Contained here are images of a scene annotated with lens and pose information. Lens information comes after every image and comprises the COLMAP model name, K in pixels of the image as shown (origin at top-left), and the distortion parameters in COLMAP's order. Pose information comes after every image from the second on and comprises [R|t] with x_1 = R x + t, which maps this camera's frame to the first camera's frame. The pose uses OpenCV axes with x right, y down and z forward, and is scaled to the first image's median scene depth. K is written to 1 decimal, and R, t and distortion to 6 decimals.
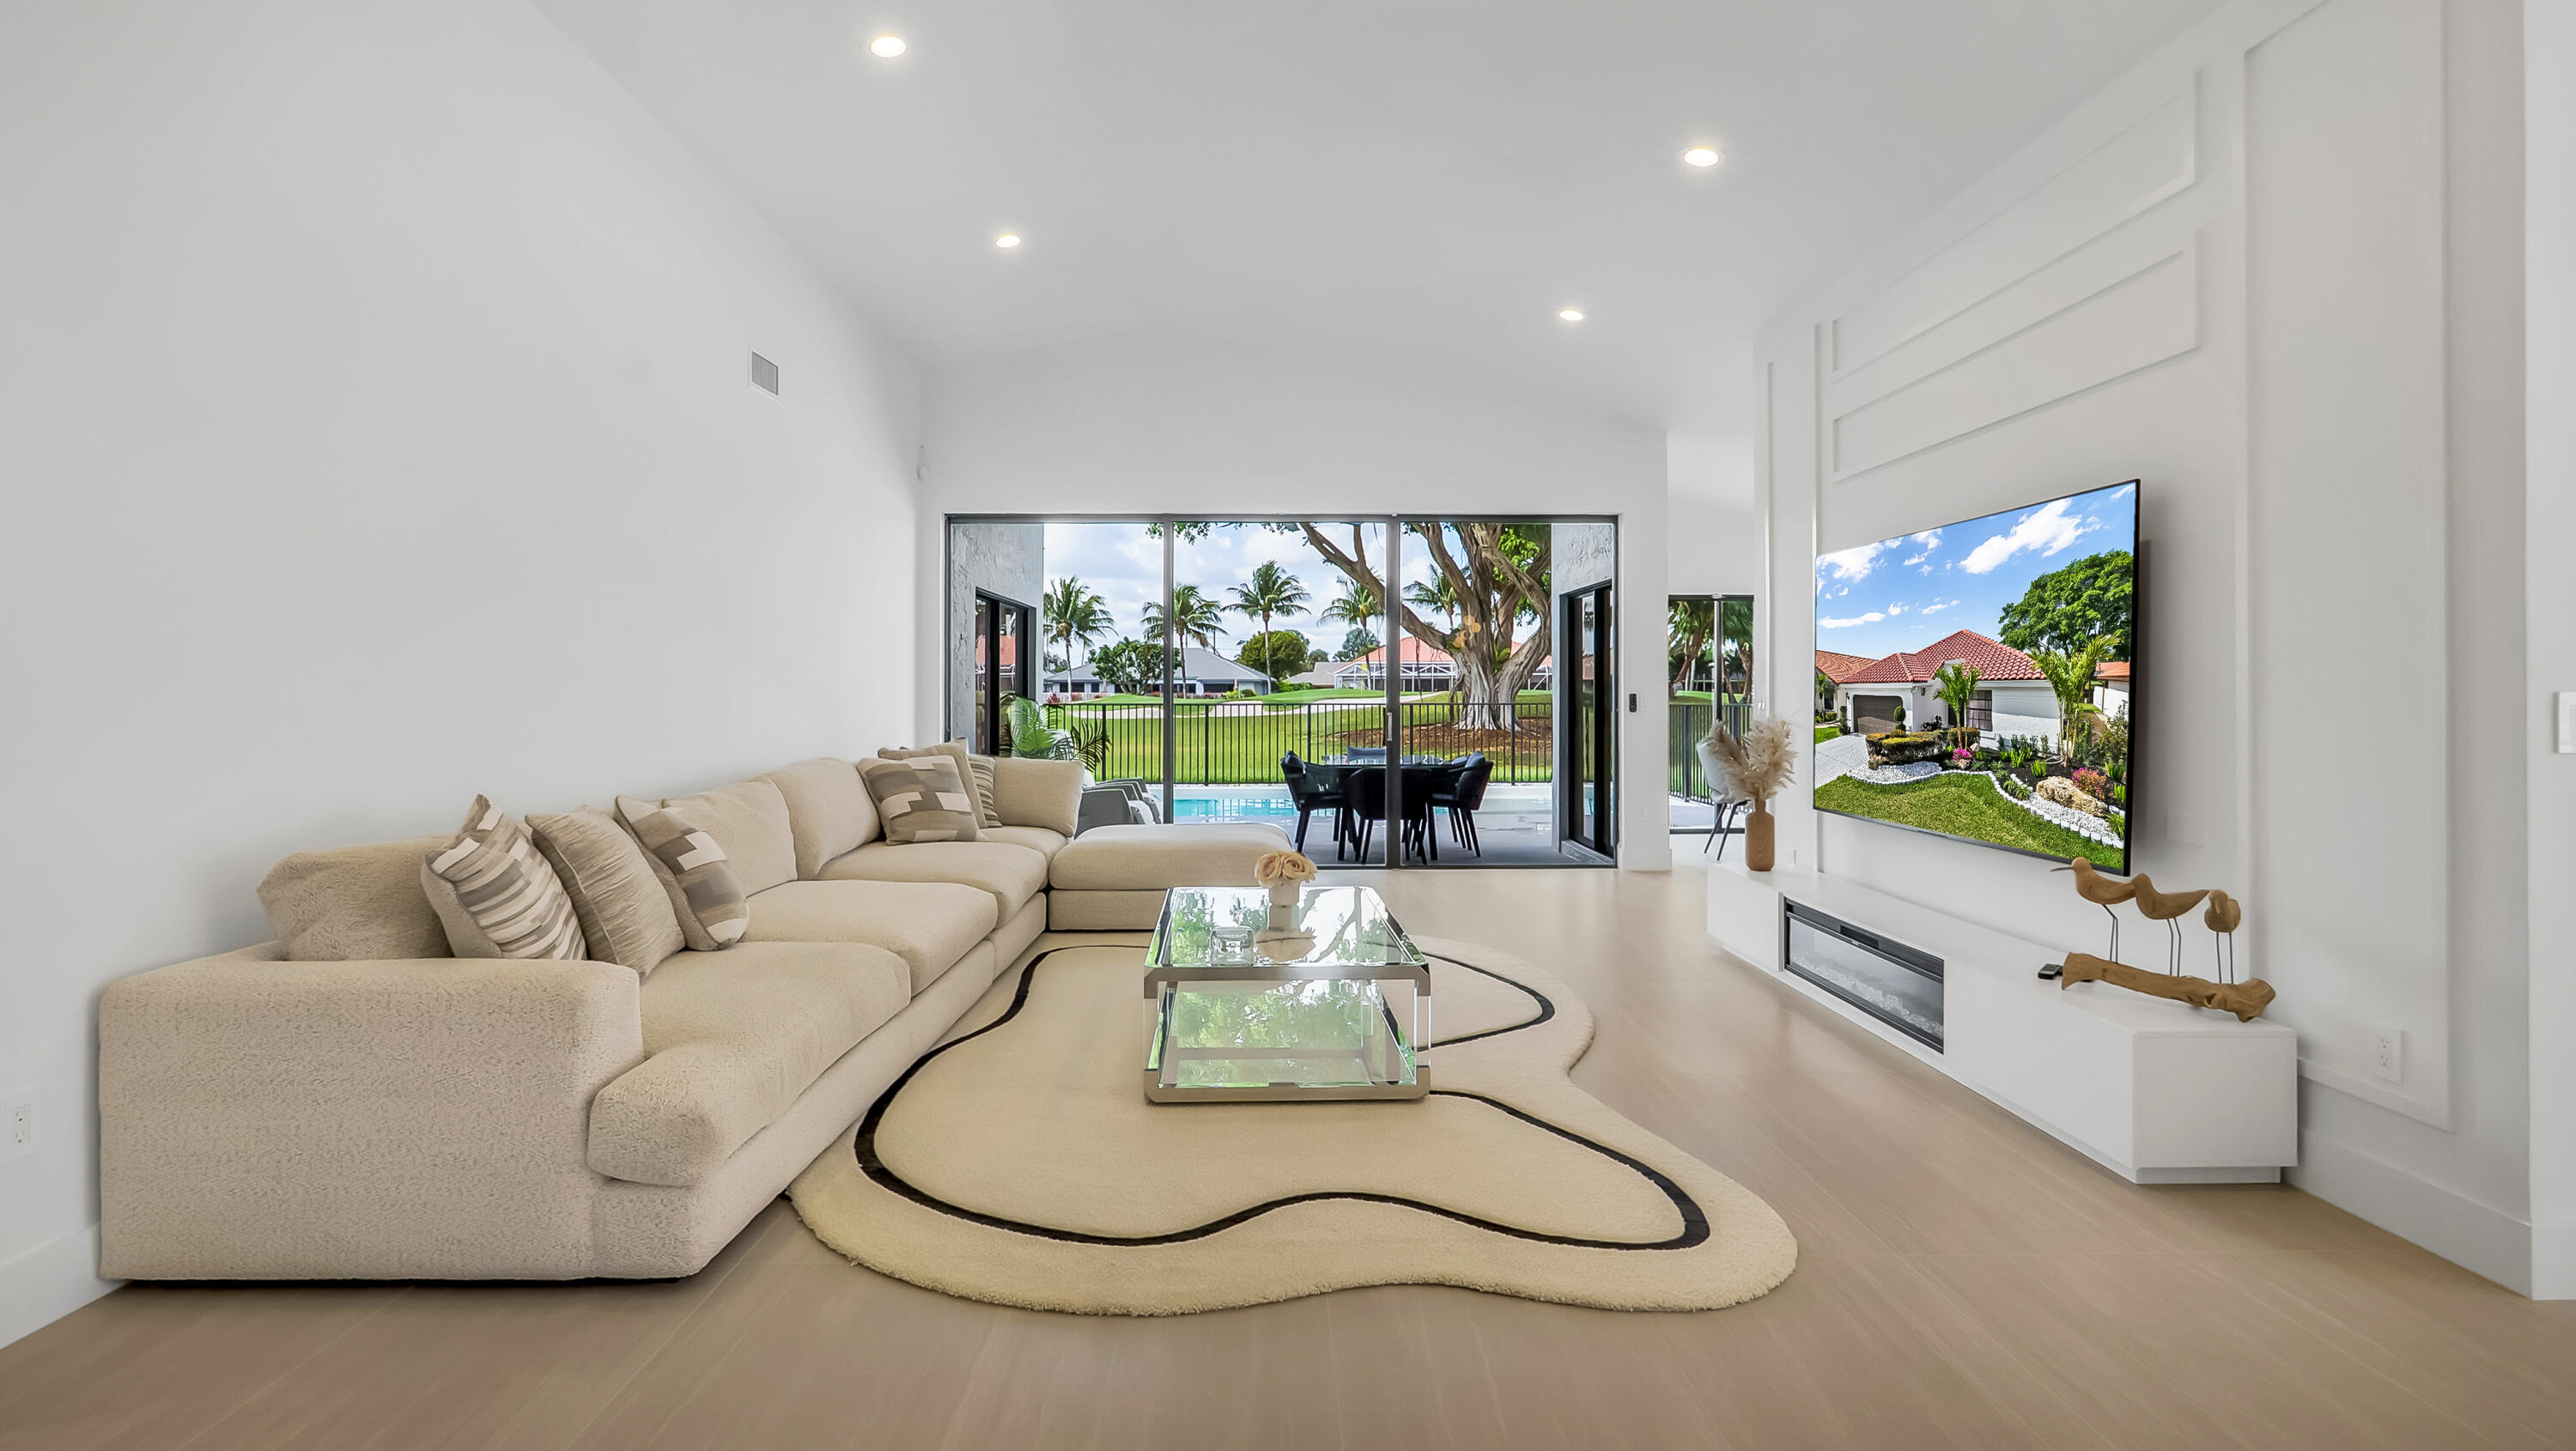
lens RADIAL K [[1229.5, 0, 1278.4], [0, 1229.5, 706.9], [0, 0, 1]] dist [0.001023, -0.000469]
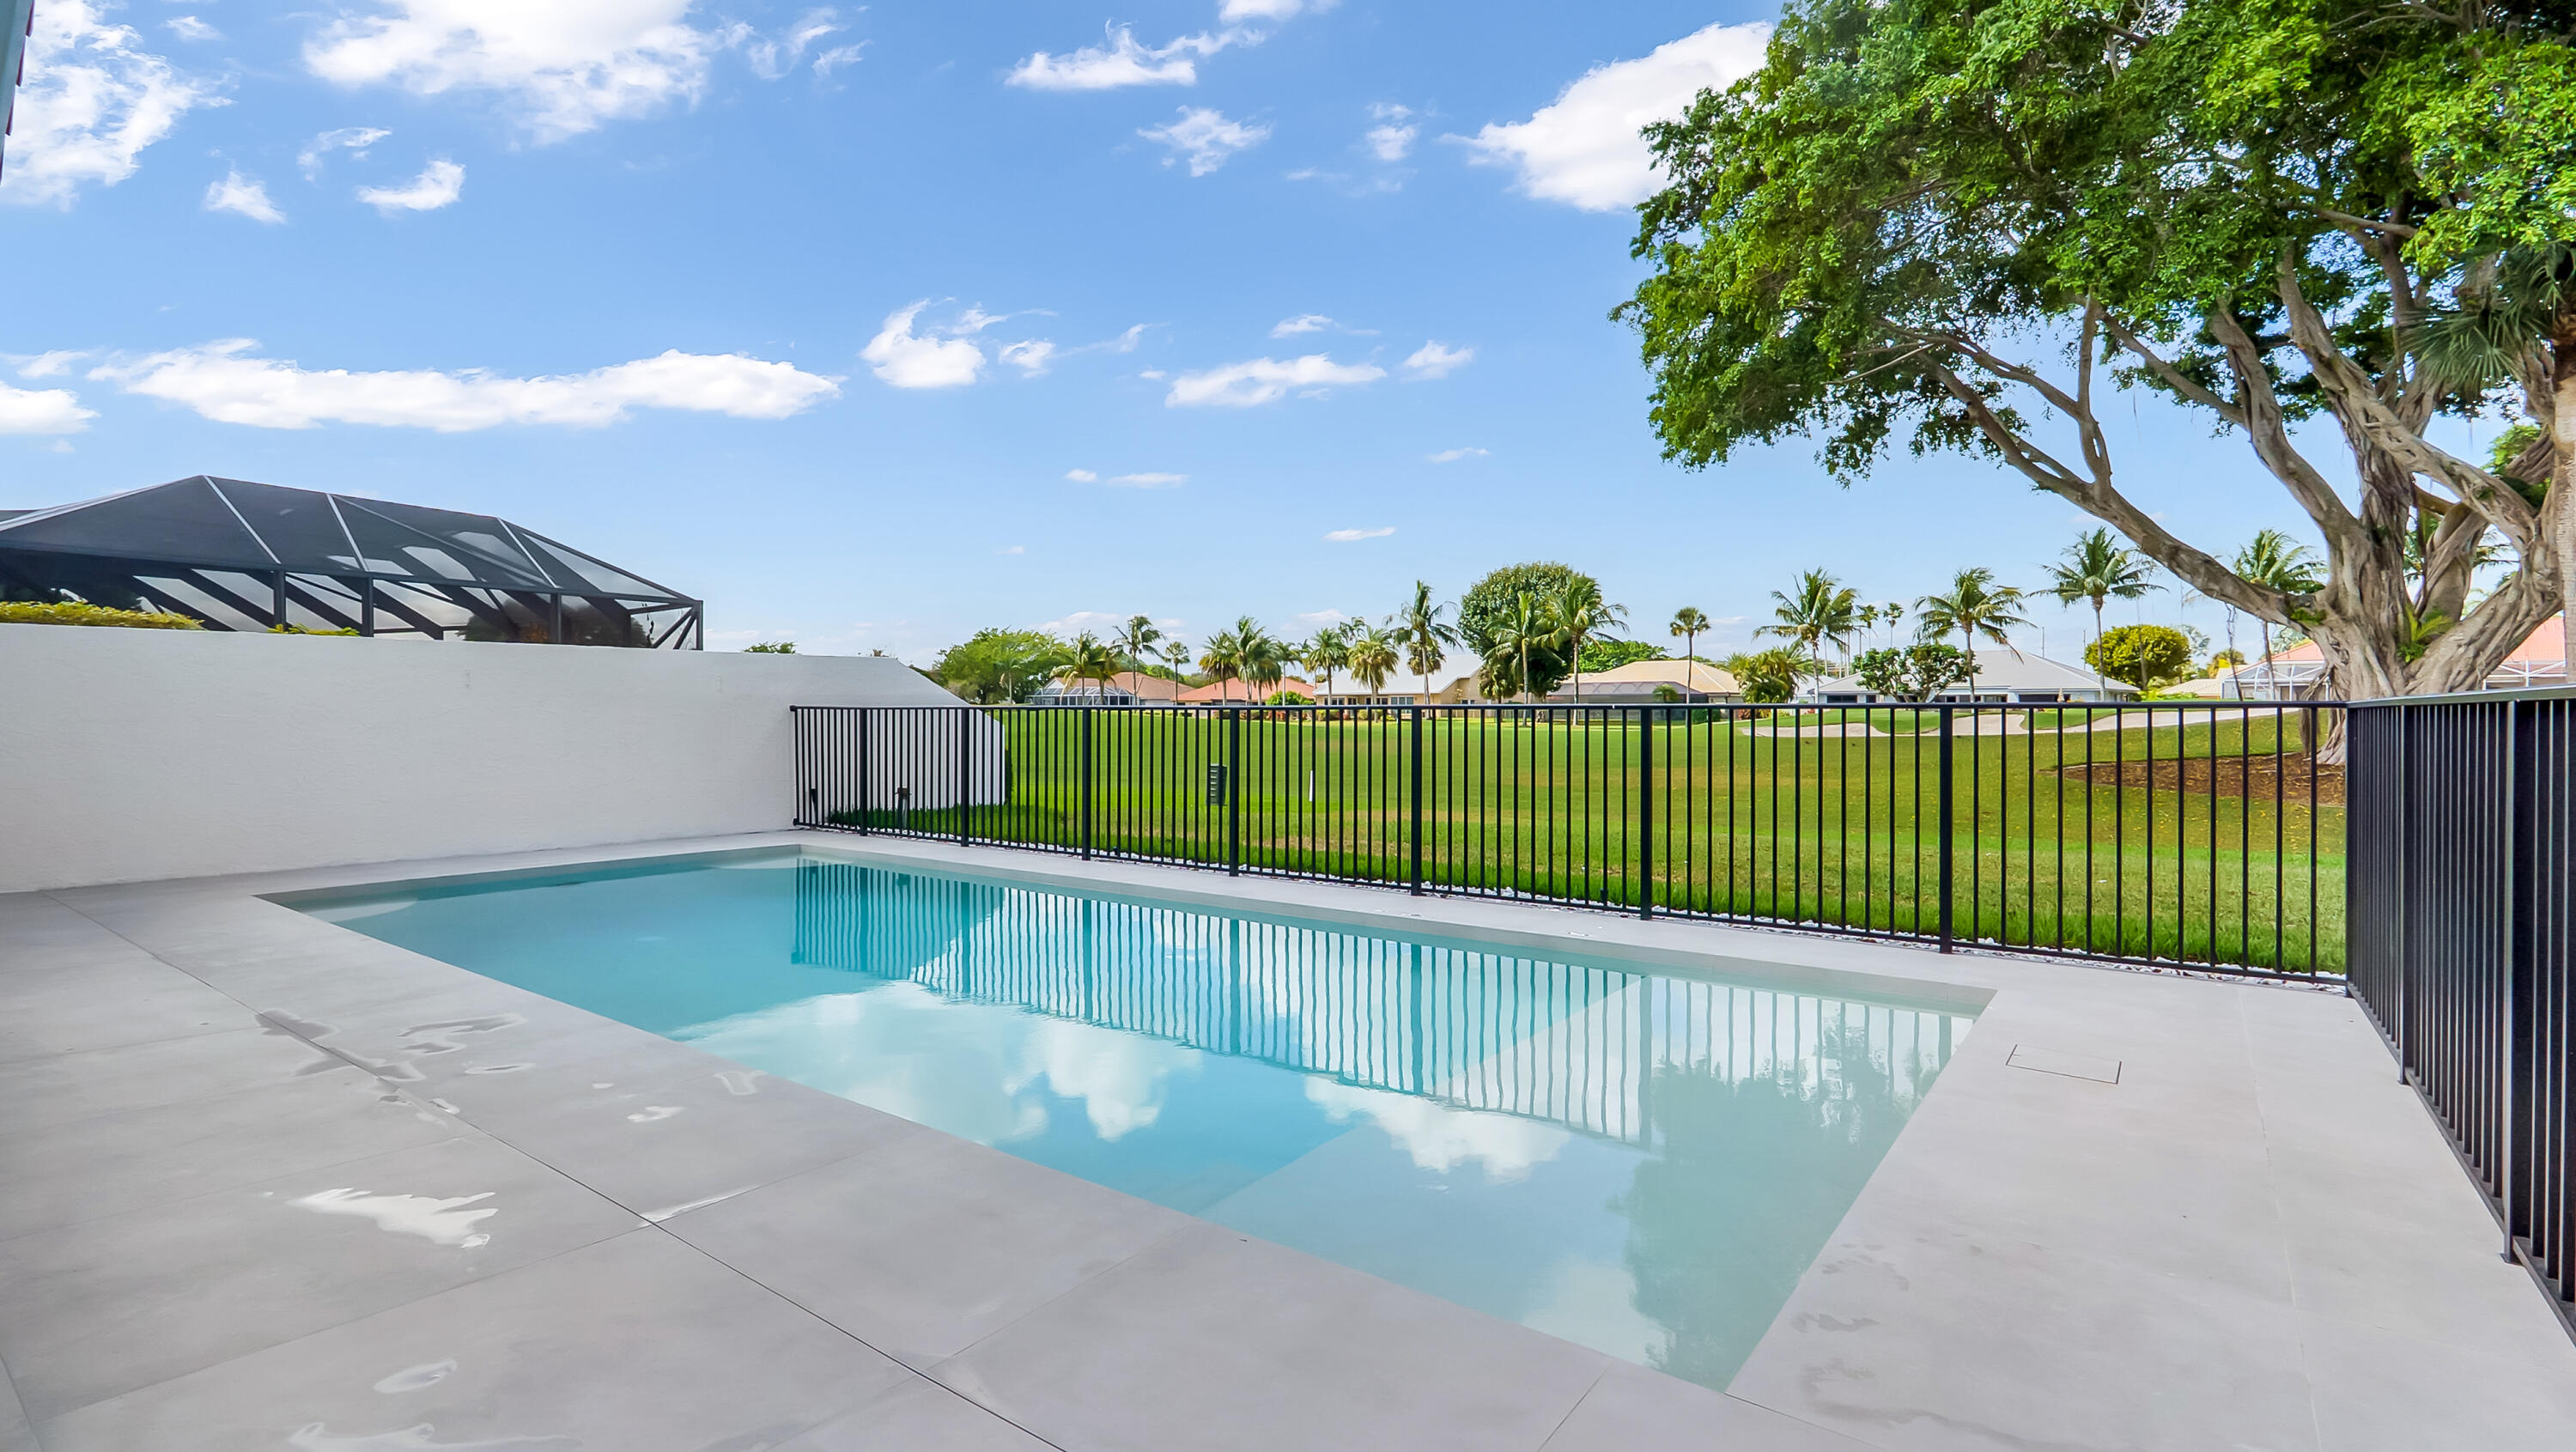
lens RADIAL K [[1192.6, 0, 1283.9], [0, 1192.6, 725.1], [0, 0, 1]] dist [-0.018124, -0.000141]
pose [[0.782294, 0.006716, -0.622874, 0.051391], [-0.005387, 0.999977, 0.004016, 0.000199], [0.622886, 0.000214, 0.782312, 0.134192]]
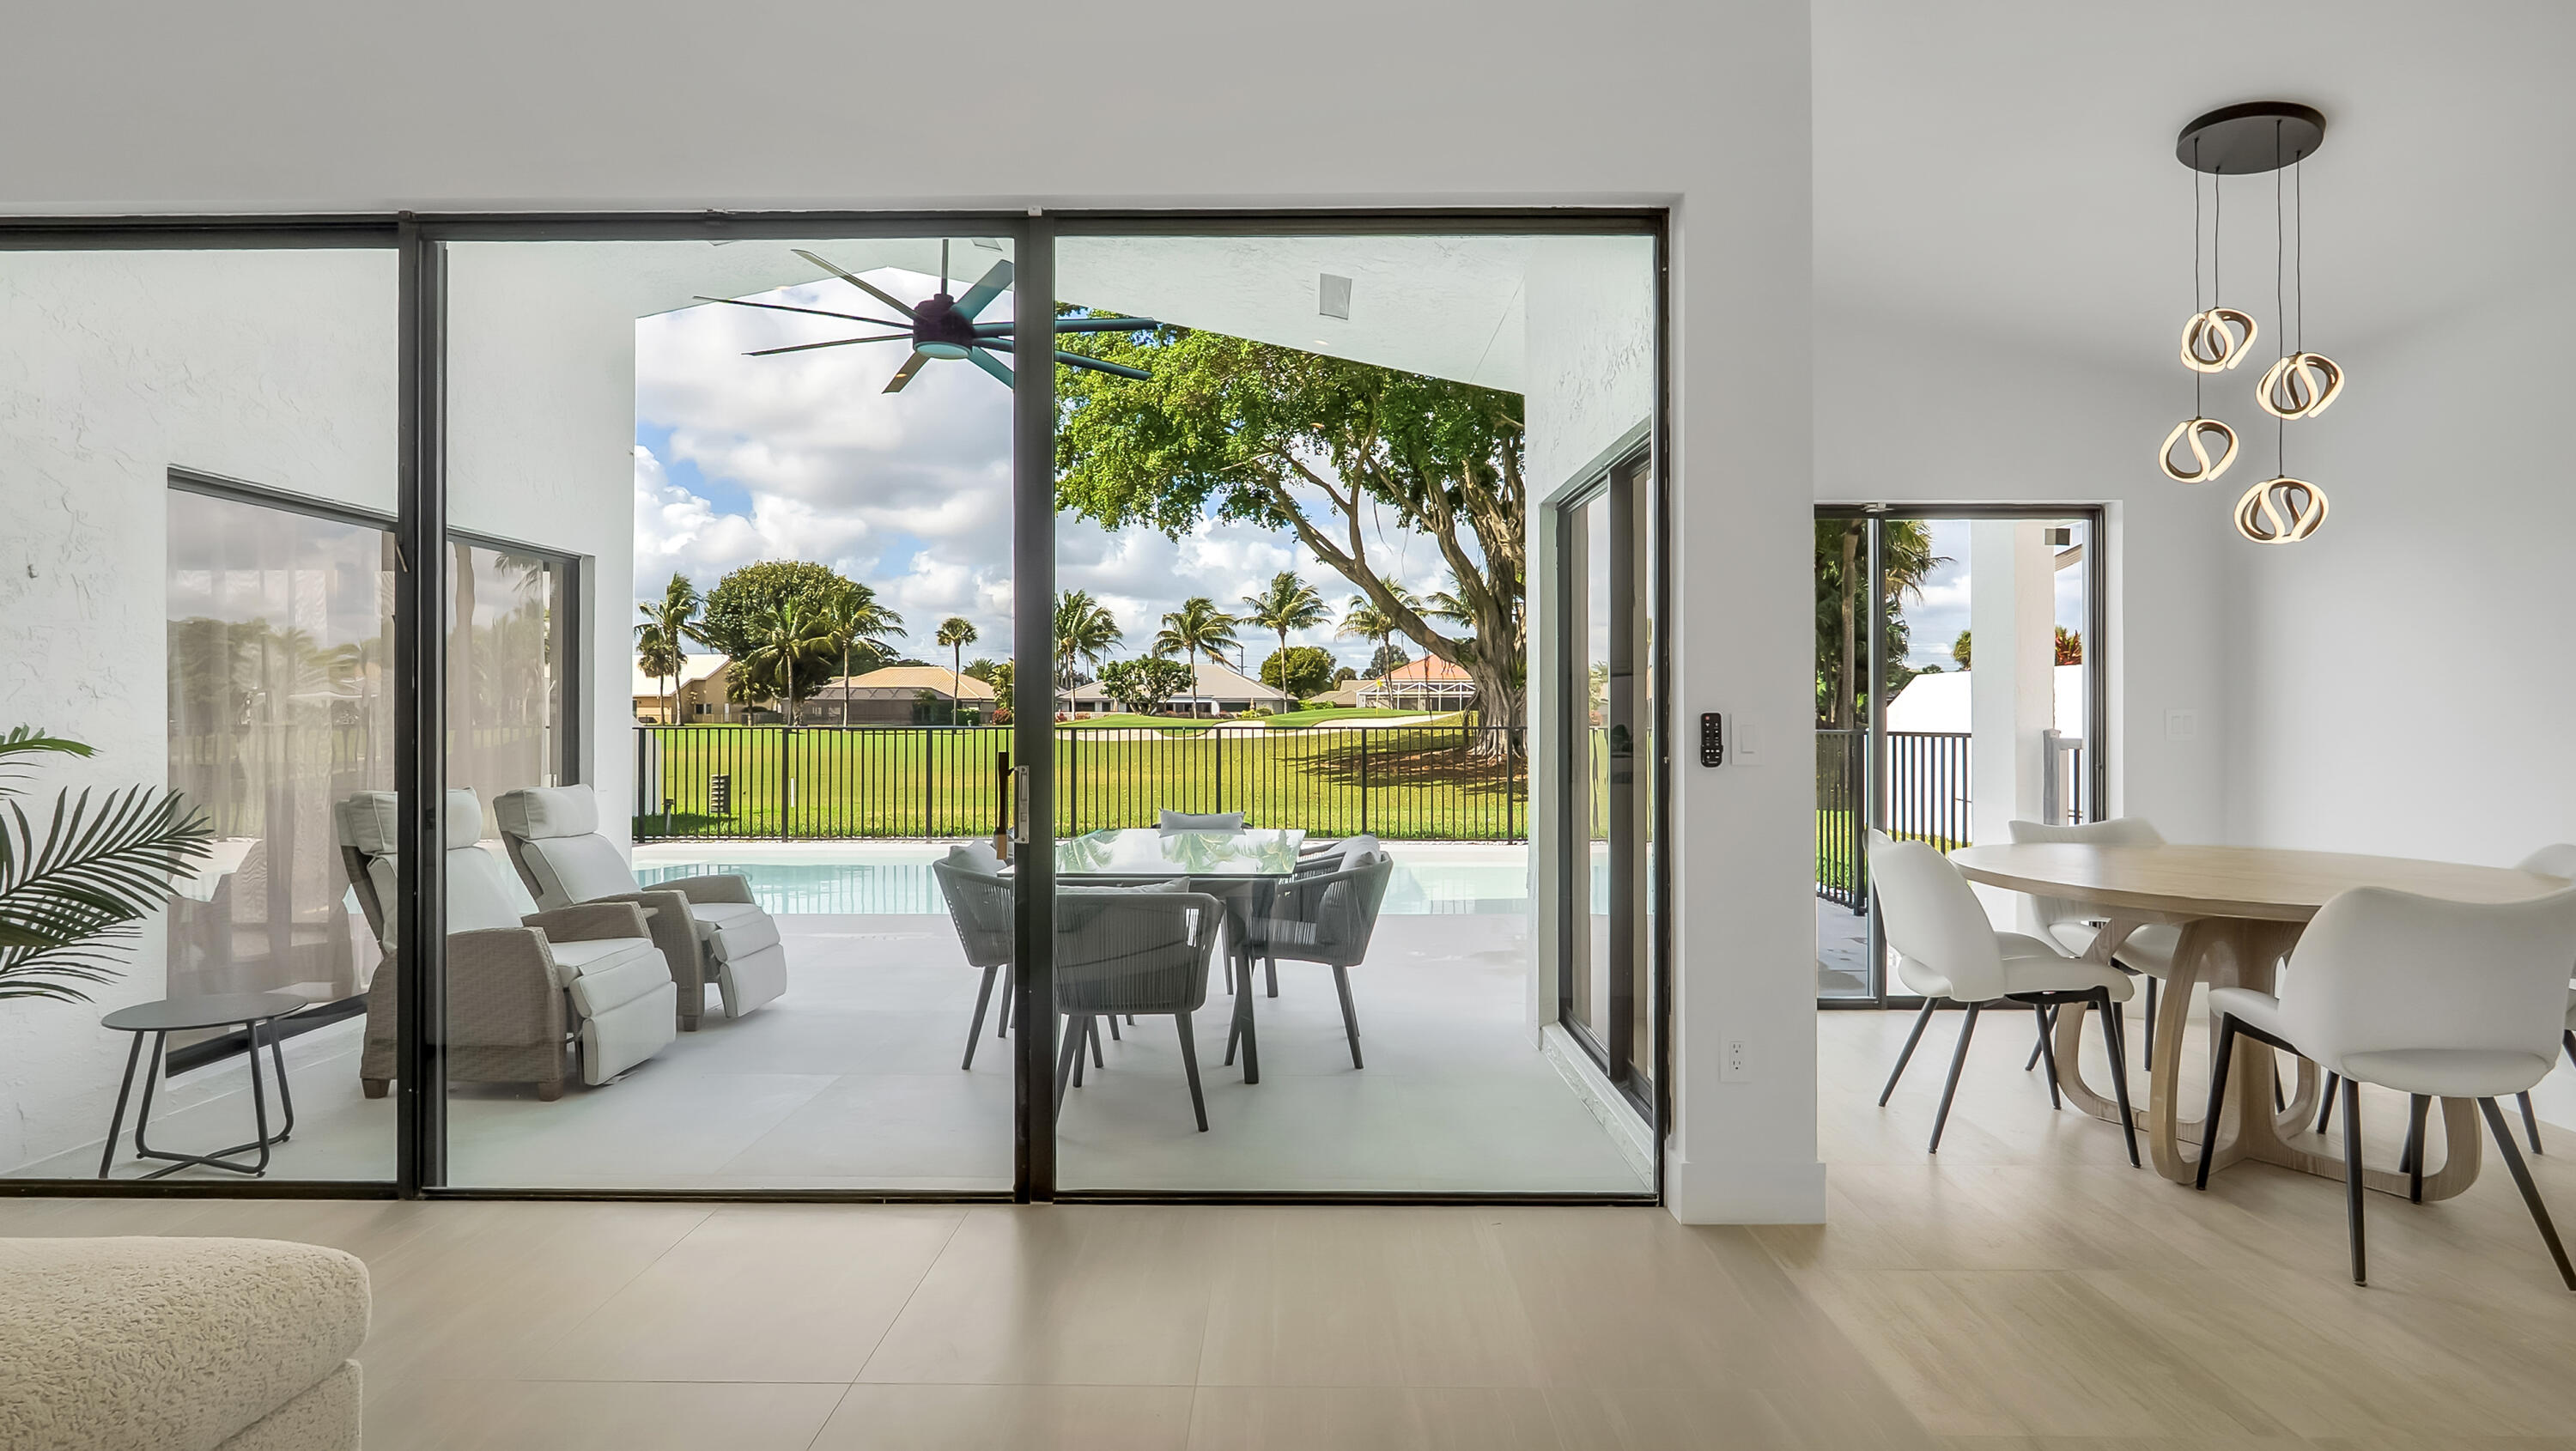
lens RADIAL K [[1229.5, 0, 1296.8], [0, 1229.5, 721.7], [0, 0, 1]] dist [0.001023, -0.000469]
pose [[0.999868, 0.000509, -0.016210, 0.016521], [-0.000572, 0.999992, -0.003930, -0.000675], [0.016208, 0.003939, 0.999861, 0.060787]]
